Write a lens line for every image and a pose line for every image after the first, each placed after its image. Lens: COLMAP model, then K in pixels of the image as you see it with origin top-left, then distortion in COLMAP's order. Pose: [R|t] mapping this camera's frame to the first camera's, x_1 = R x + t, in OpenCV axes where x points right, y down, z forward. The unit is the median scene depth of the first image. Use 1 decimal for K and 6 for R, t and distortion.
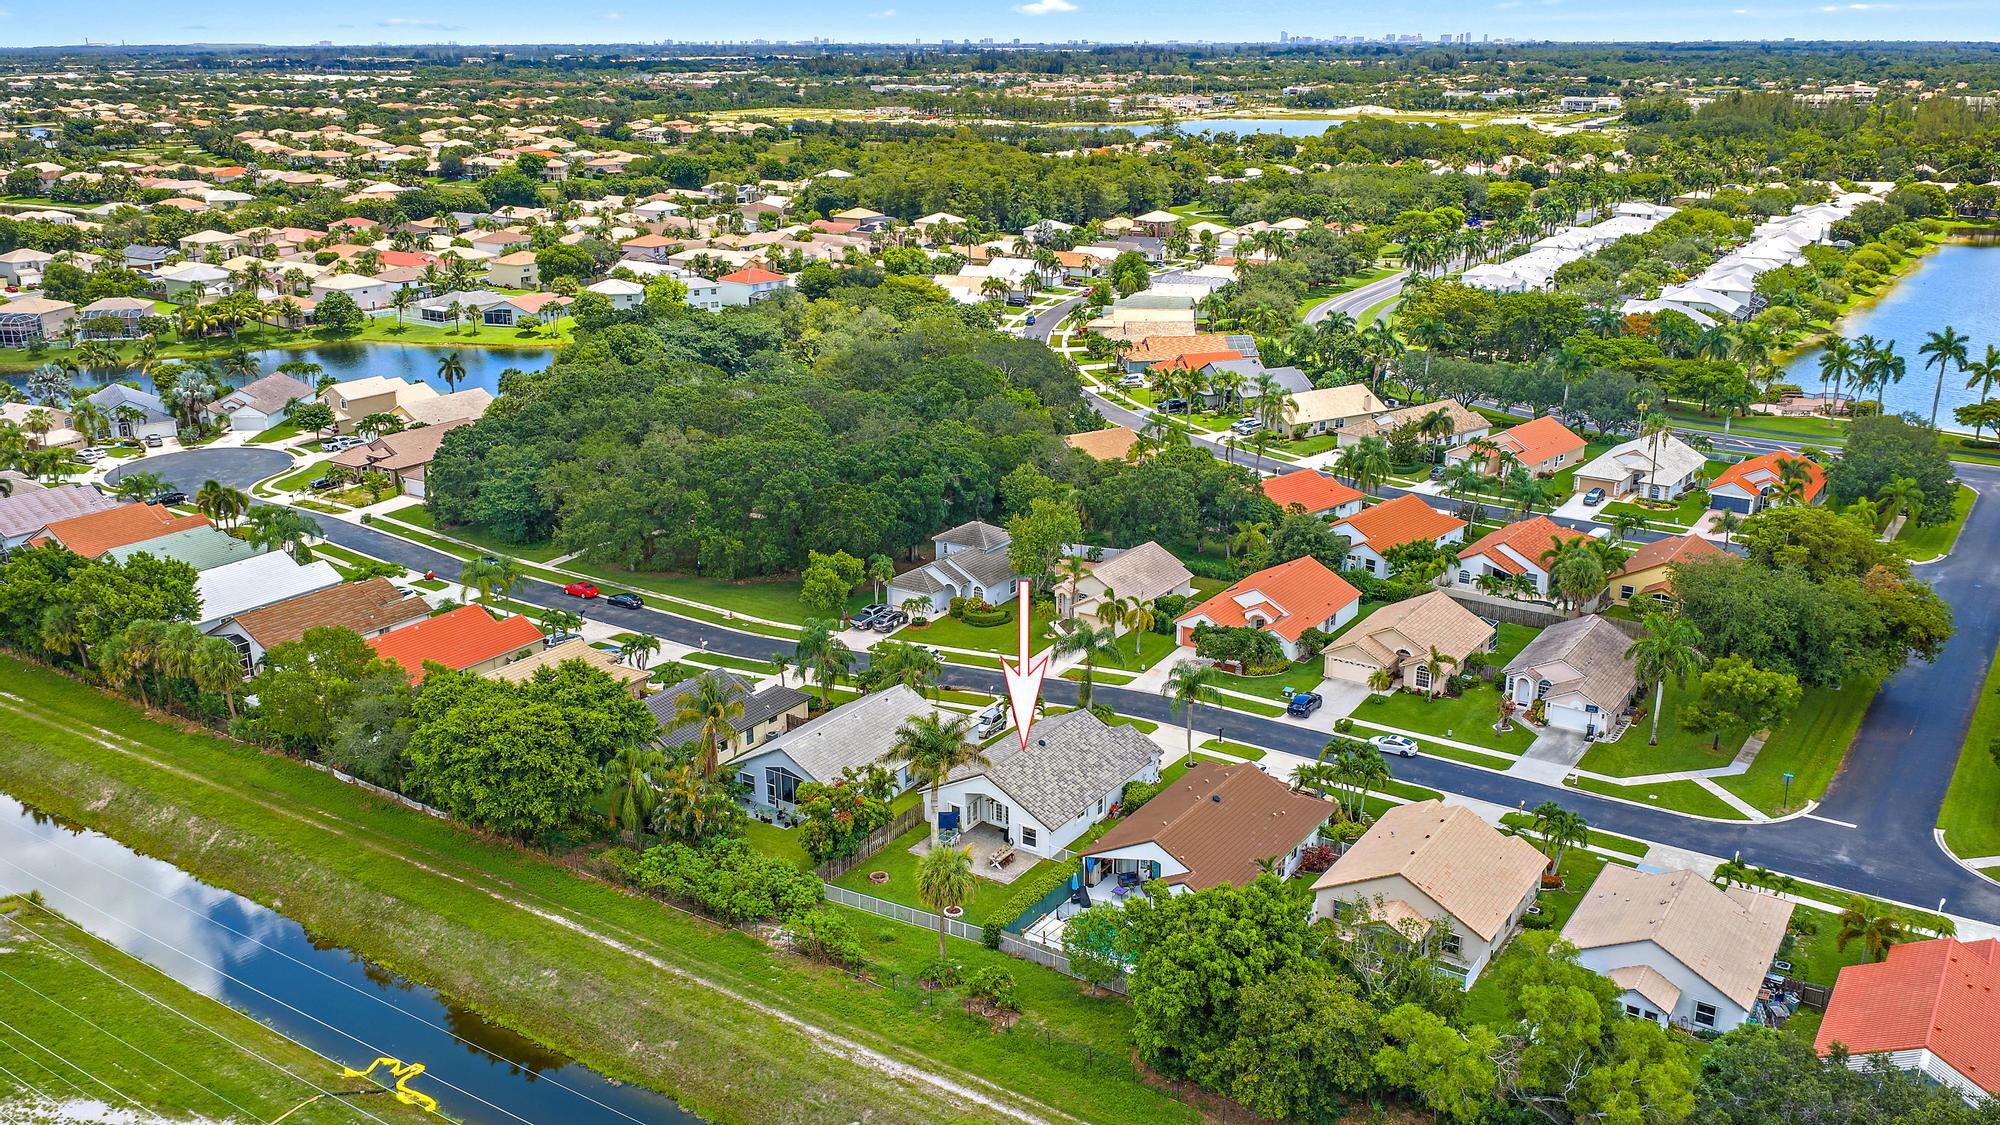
lens RADIAL K [[1657.1, 0, 1020.2], [0, 1657.1, 572.4], [0, 0, 1]] dist [0.033782, -0.003189]
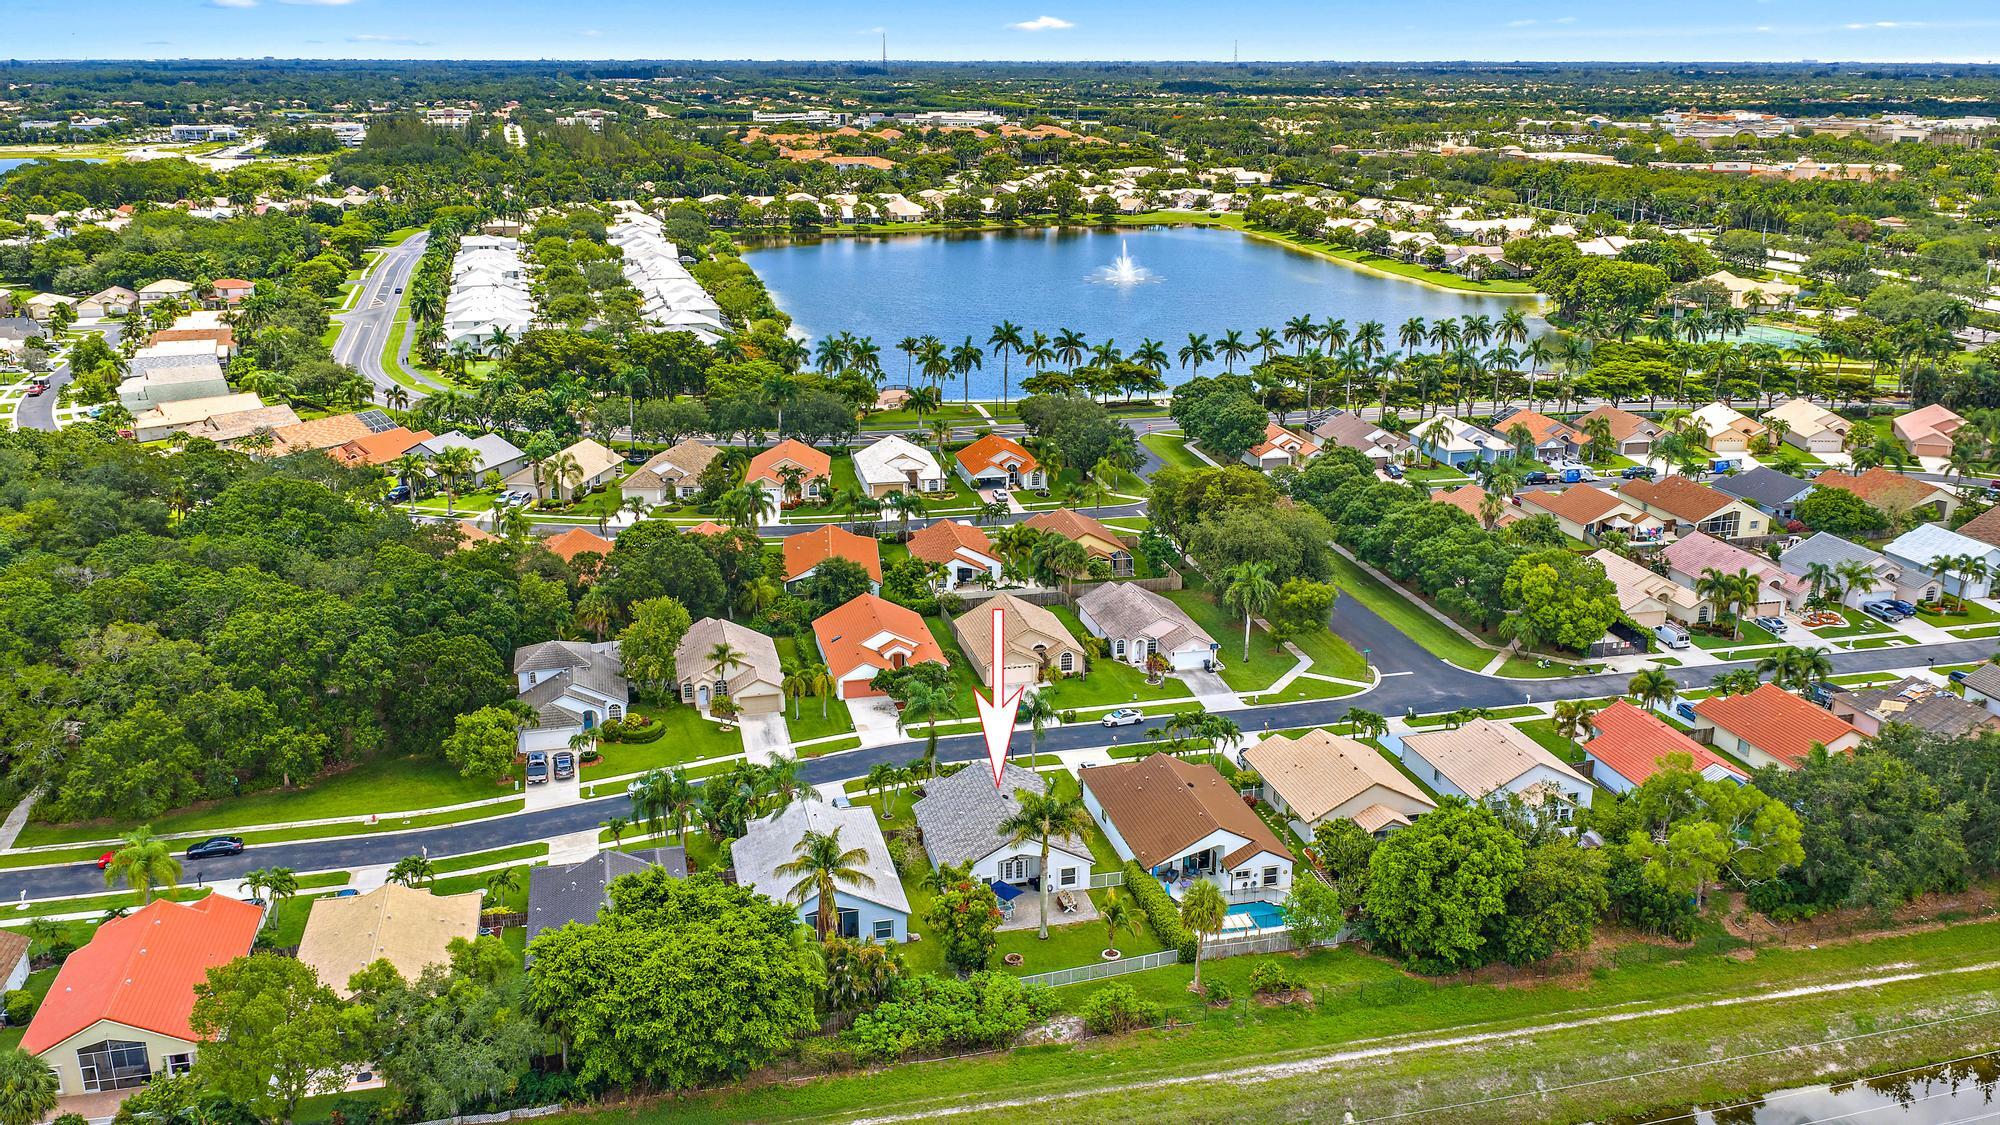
lens RADIAL K [[1657.1, 0, 1020.2], [0, 1657.1, 572.4], [0, 0, 1]] dist [0.033782, -0.003189]
pose [[0.680965, -0.218522, 0.698953, -0.527146], [0.225695, 0.970607, 0.083567, -0.093587], [-0.696670, 0.100844, 0.710269, 0.173222]]
